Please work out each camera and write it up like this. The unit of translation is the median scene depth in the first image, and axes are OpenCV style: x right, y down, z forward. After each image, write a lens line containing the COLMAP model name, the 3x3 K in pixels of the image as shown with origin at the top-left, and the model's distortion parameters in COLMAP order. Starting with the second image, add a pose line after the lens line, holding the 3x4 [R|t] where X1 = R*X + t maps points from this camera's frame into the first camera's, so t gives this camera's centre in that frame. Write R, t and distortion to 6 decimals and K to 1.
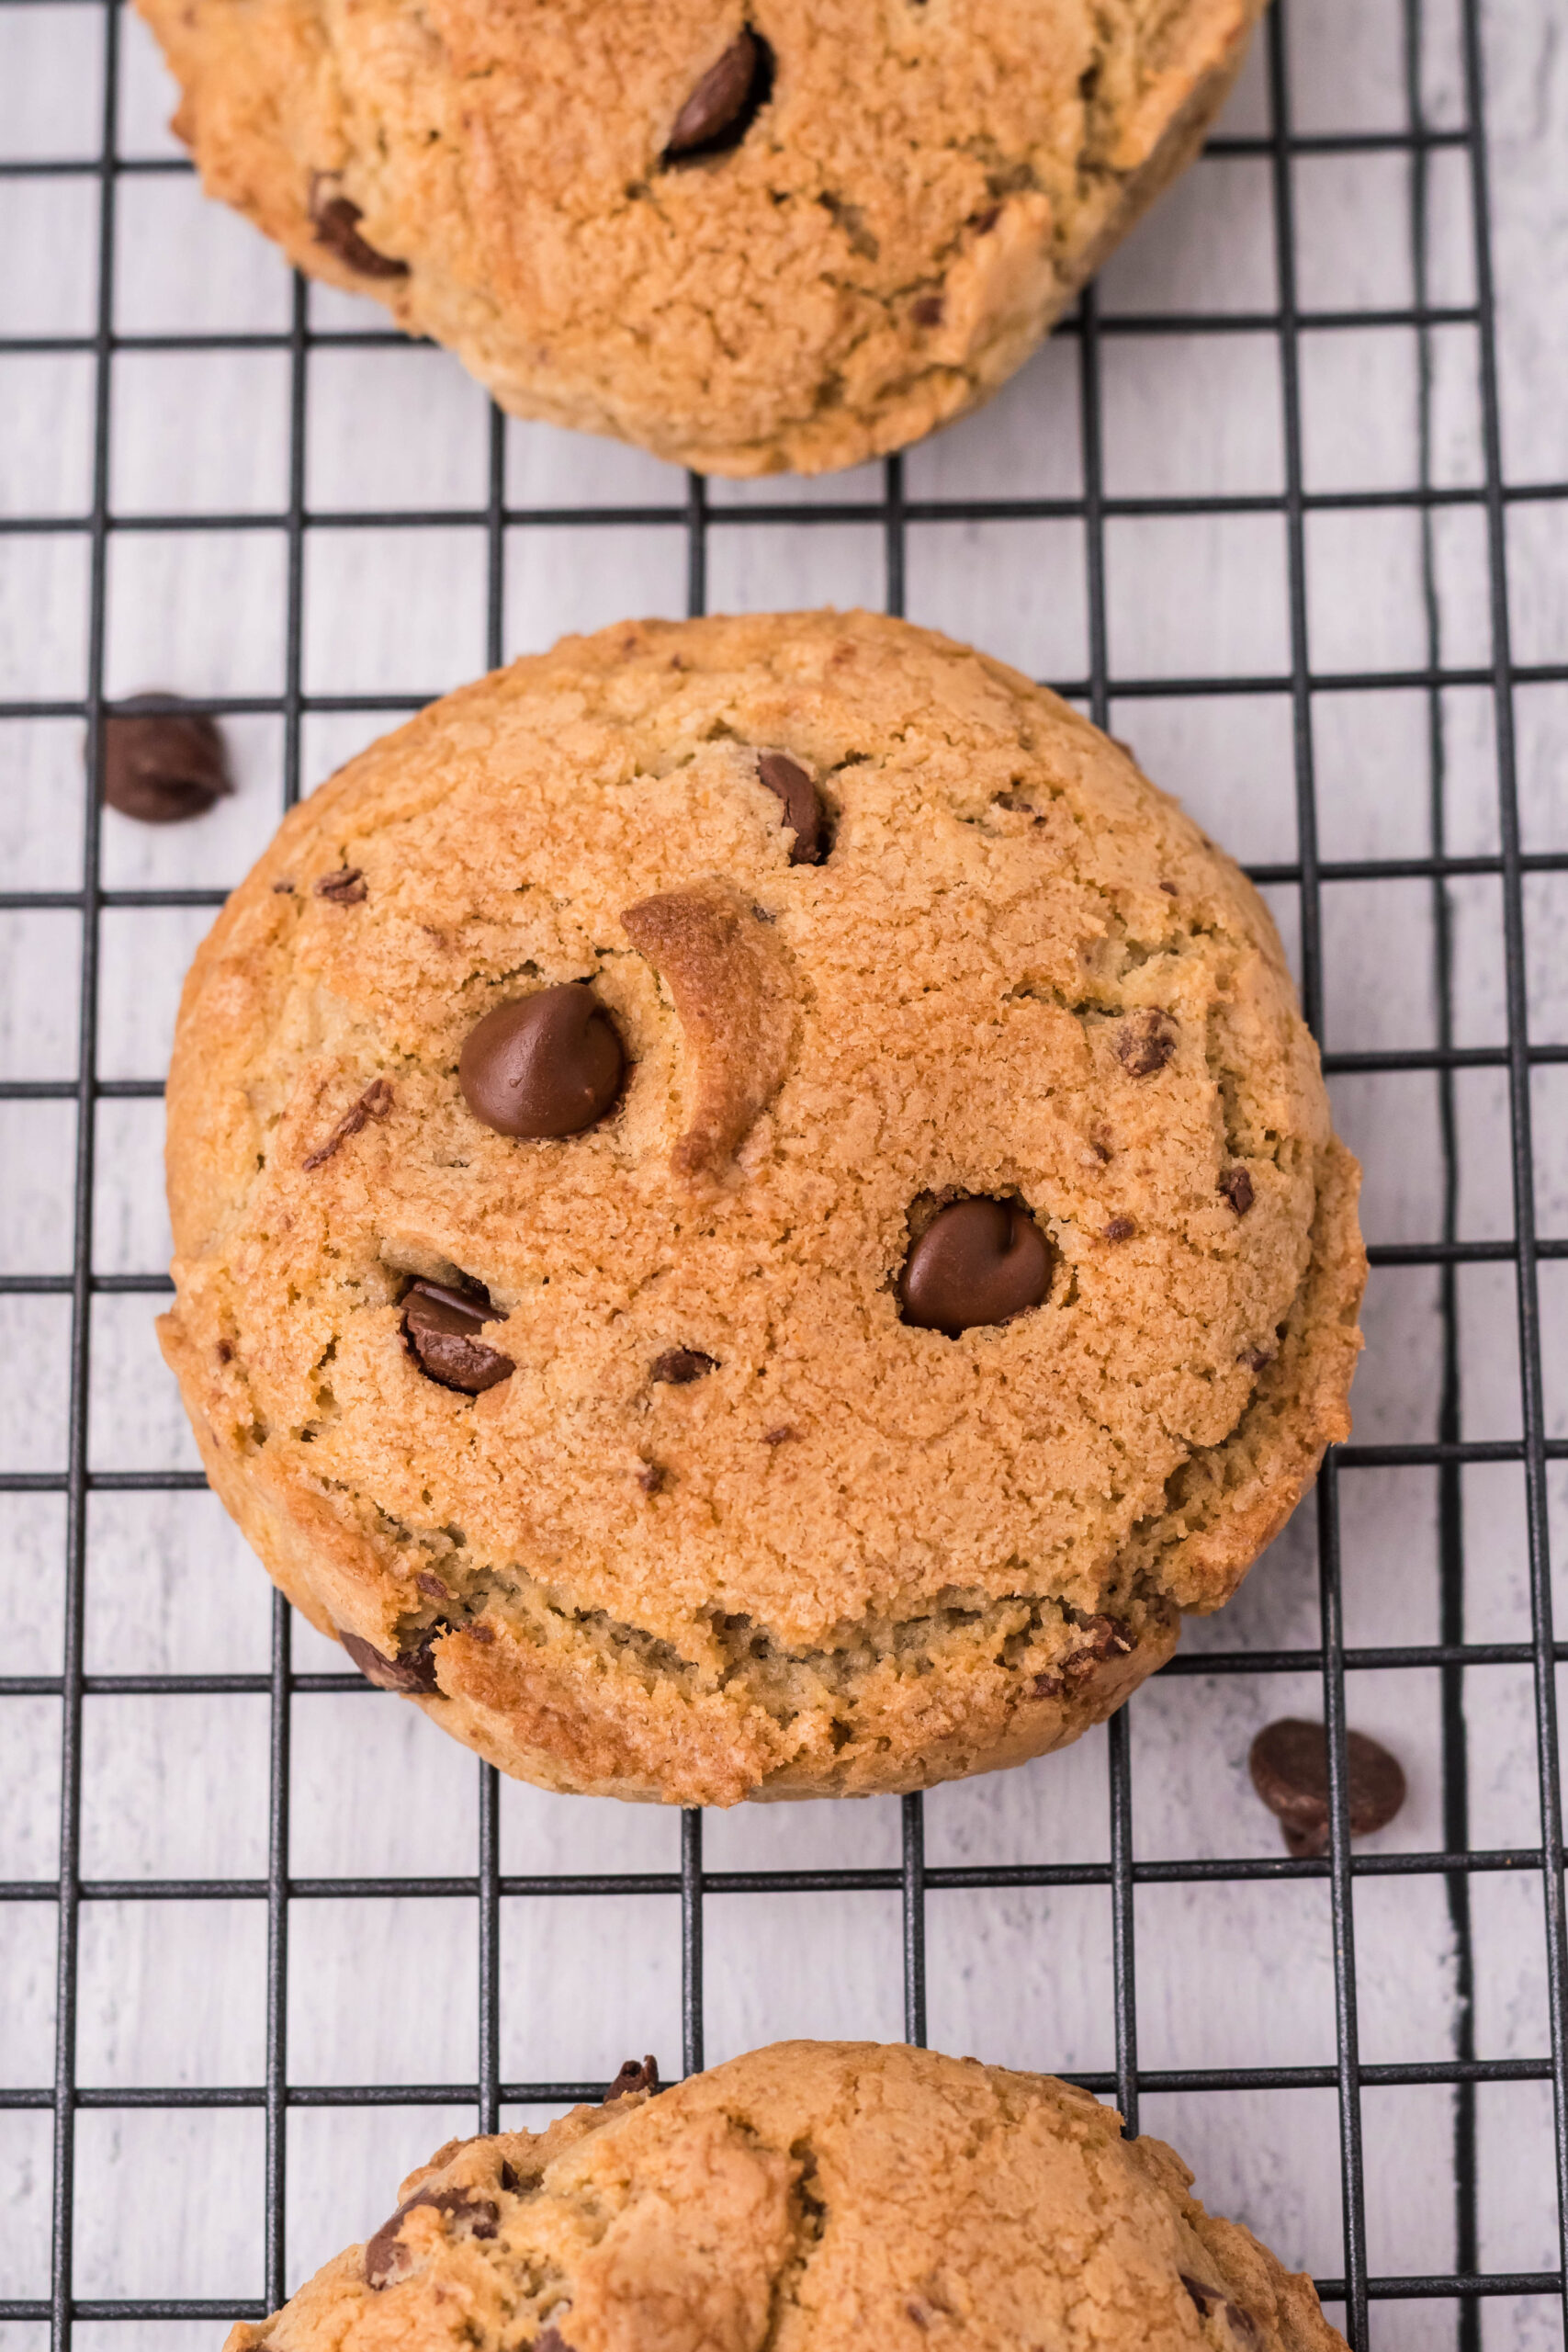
lens RADIAL K [[4121.8, 0, 784.0], [0, 4121.8, 1176.0], [0, 0, 1]] dist [-0.038974, -0.043857]
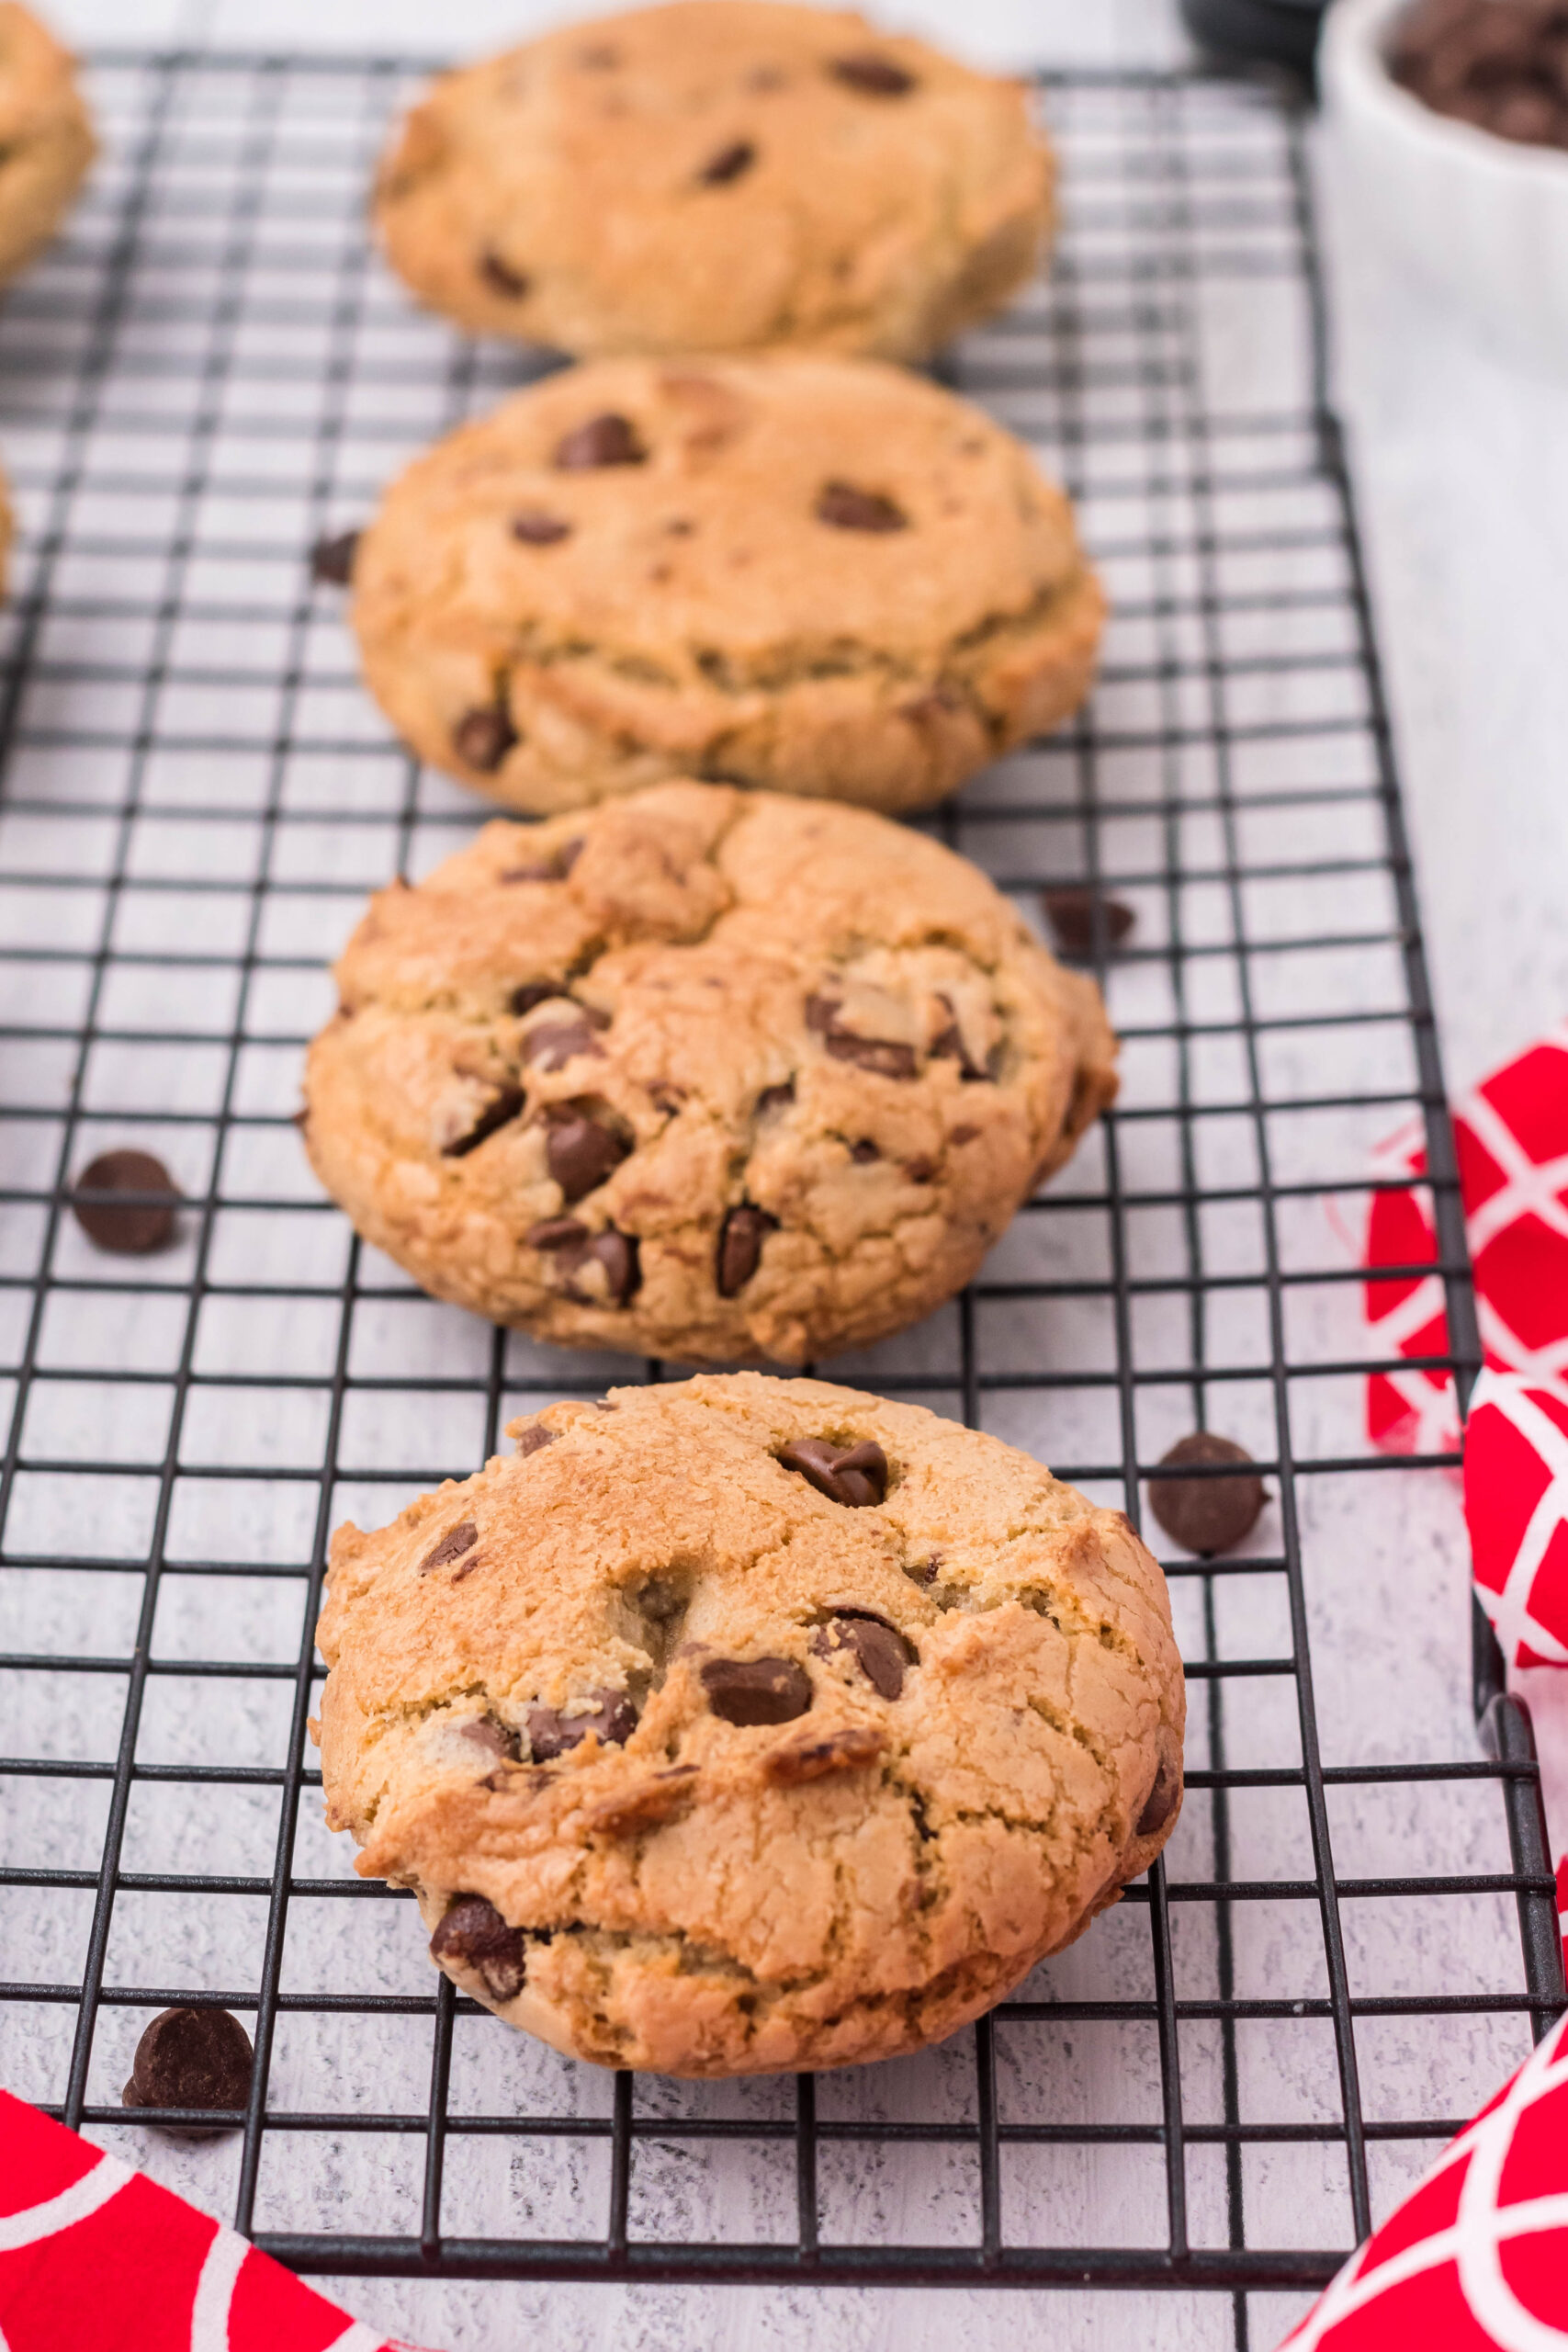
lens RADIAL K [[4121.8, 0, 784.0], [0, 4121.8, 1176.0], [0, 0, 1]] dist [-0.038974, -0.043857]
pose [[0.999329, 0.035639, 0.008425, 0.009718], [-0.024694, 0.825668, -0.563615, 0.978107], [-0.027043, 0.563029, 0.825994, -0.170608]]
